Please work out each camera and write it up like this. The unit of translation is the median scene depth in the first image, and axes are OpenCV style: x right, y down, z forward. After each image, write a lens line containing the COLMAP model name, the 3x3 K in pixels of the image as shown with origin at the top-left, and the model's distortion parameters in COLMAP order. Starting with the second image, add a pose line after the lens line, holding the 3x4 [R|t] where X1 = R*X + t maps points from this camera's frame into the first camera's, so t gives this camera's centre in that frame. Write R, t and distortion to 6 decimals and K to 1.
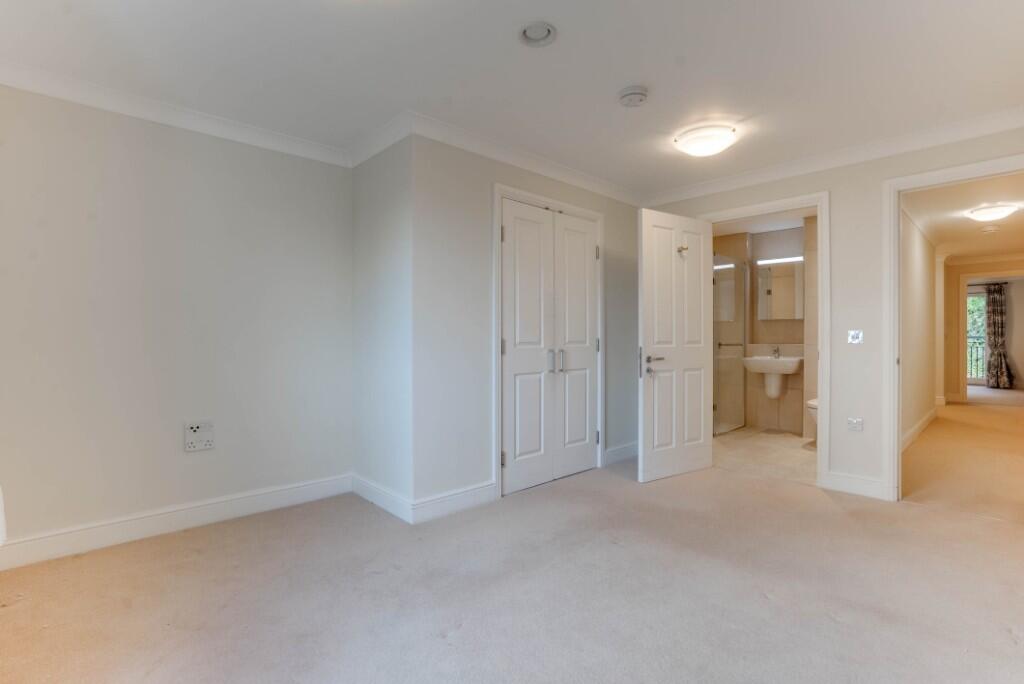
lens RADIAL K [[507.9, 0, 512.0], [0, 507.9, 342.0], [0, 0, 1]] dist [-0.051755, 0.022542]
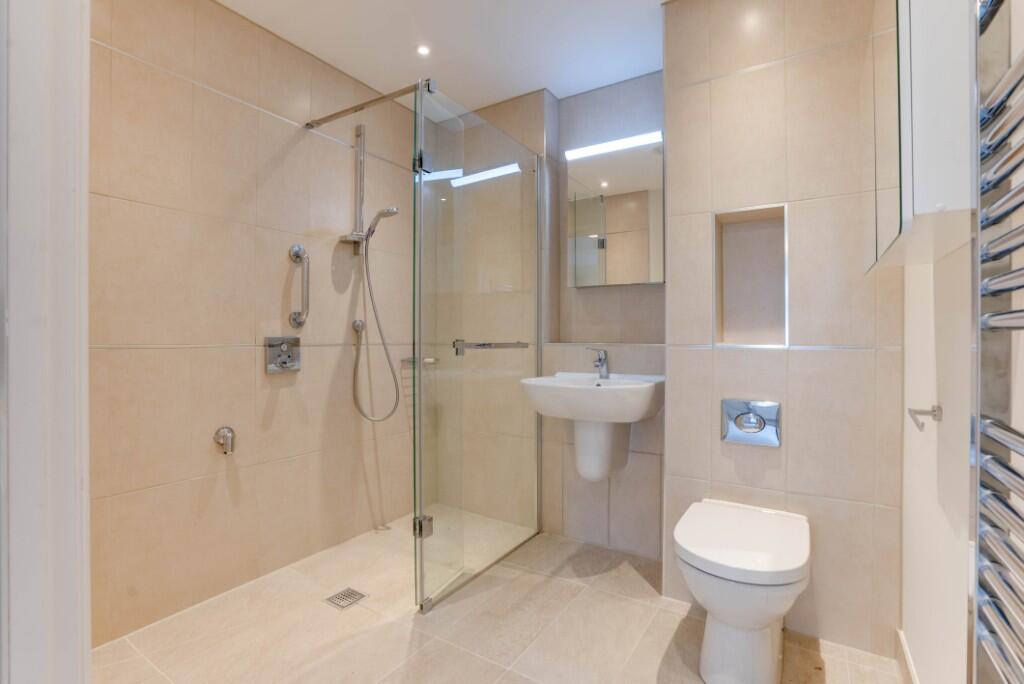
lens RADIAL K [[507.9, 0, 512.0], [0, 507.9, 342.0], [0, 0, 1]] dist [-0.051755, 0.022542]
pose [[0.971916, -0.000055, 0.235329, 0.358874], [0.001360, 0.999985, -0.005385, 0.004783], [-0.235325, 0.005553, 0.971901, 0.617516]]
